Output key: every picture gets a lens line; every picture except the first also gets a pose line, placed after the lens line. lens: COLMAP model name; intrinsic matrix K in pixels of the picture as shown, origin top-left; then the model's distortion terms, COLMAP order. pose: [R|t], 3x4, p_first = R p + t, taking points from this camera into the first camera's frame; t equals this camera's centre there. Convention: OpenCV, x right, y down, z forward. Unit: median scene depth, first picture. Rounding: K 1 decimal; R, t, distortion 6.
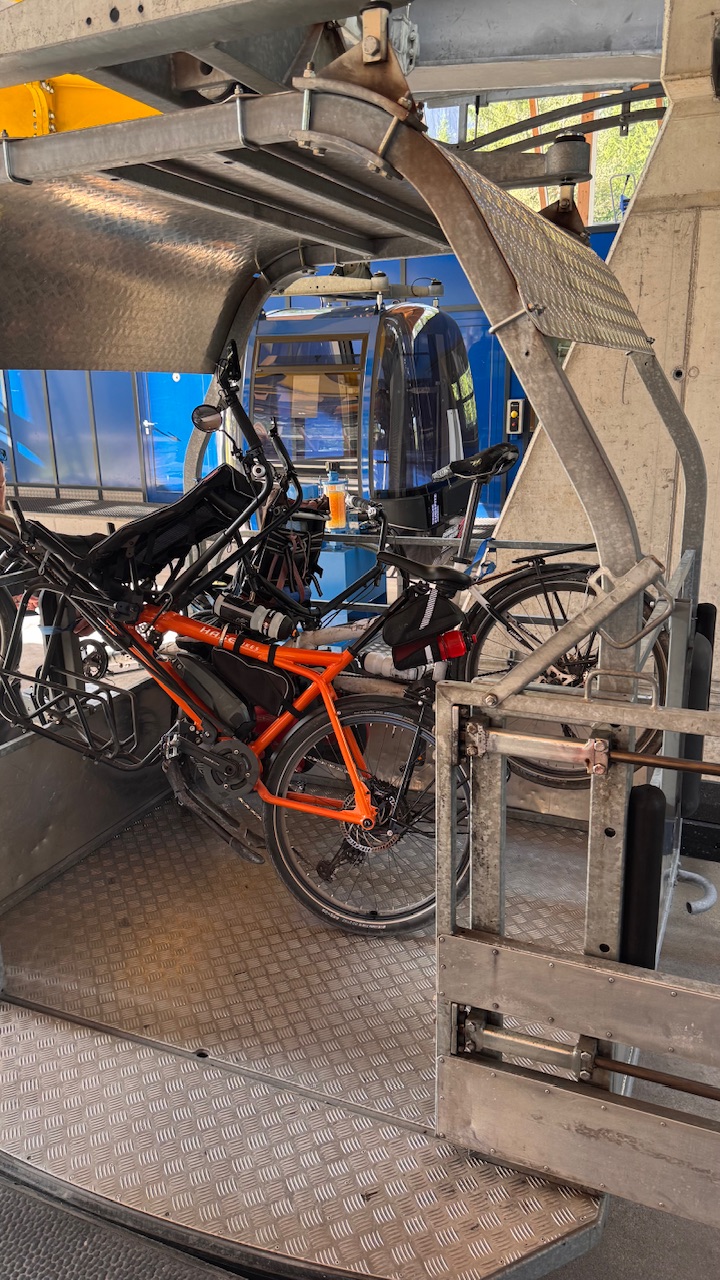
lens RADIAL K [[890.2, 0, 360.0], [0, 890.2, 640.0], [0, 0, 1]] dist [-0.005807, -0.004314]
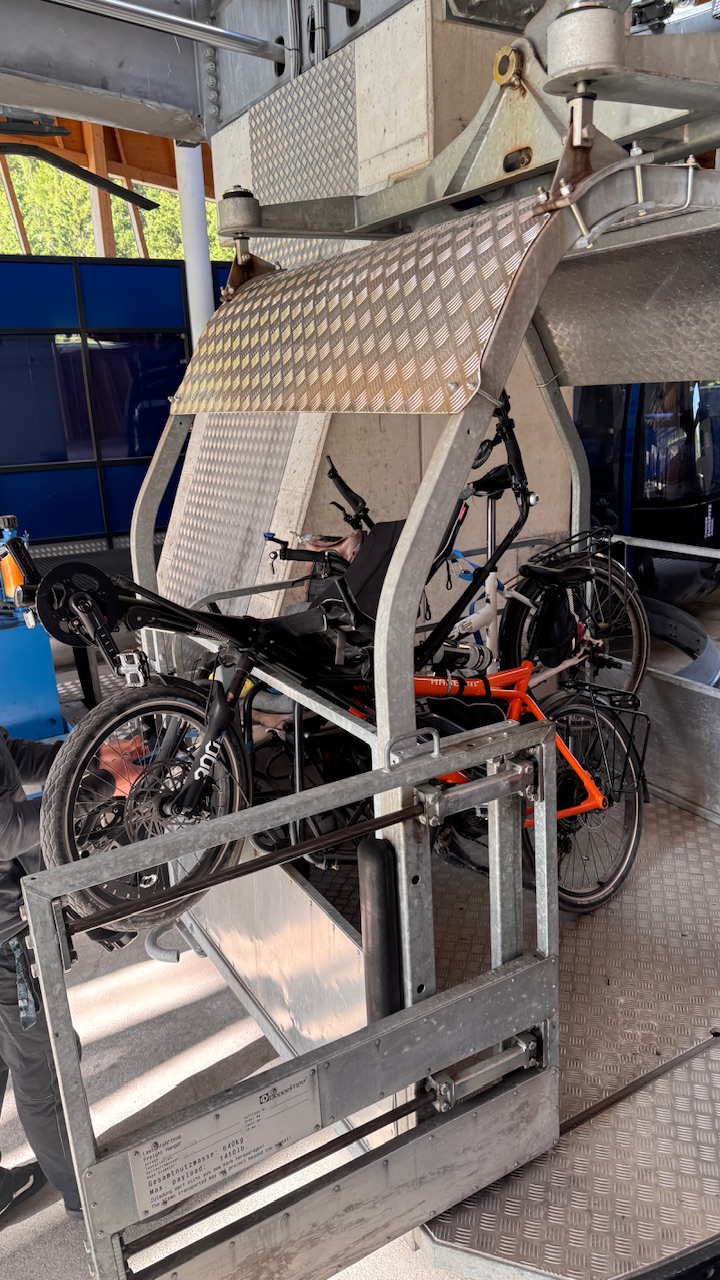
lens RADIAL K [[890.2, 0, 360.0], [0, 890.2, 640.0], [0, 0, 1]] dist [-0.005807, -0.004314]
pose [[0.582413, -0.228566, 0.780098, -0.674417], [0.255467, 0.962499, 0.091280, -0.117263], [-0.771707, 0.146127, 0.618963, 0.345582]]
